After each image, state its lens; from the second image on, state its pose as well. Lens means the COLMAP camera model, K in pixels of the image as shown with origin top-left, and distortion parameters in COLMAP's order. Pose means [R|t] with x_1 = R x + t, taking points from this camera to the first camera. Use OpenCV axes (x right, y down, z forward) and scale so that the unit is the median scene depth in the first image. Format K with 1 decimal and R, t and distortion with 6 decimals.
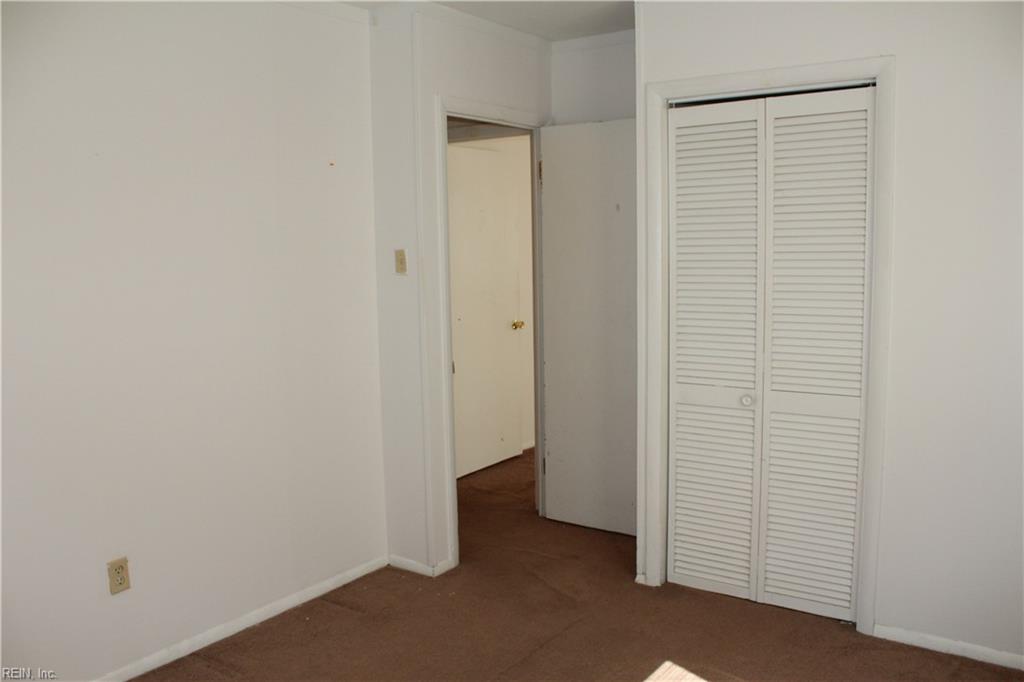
lens RADIAL K [[856.7, 0, 512.3], [0, 856.7, 338.6], [0, 0, 1]] dist [-0.102540, 0.068305]
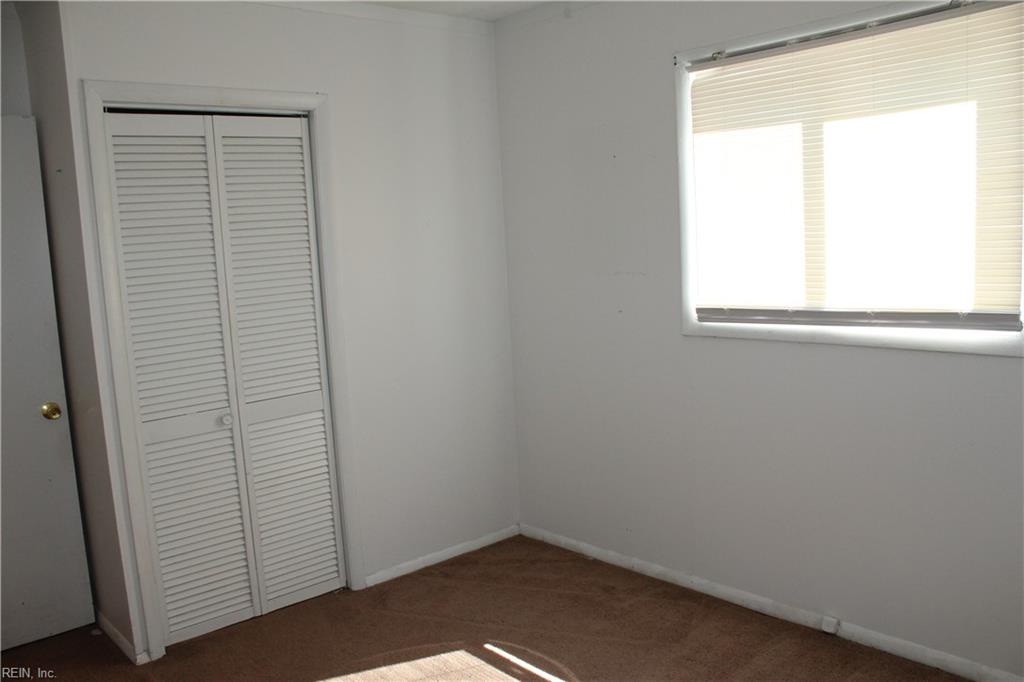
lens RADIAL K [[856.7, 0, 512.7], [0, 856.7, 343.4], [0, 0, 1]] dist [-0.102540, 0.068305]
pose [[0.242474, -0.115686, 0.963236, -0.599371], [0.164490, 0.983392, 0.076701, -0.036027], [-0.956112, 0.139844, 0.257476, 0.432782]]
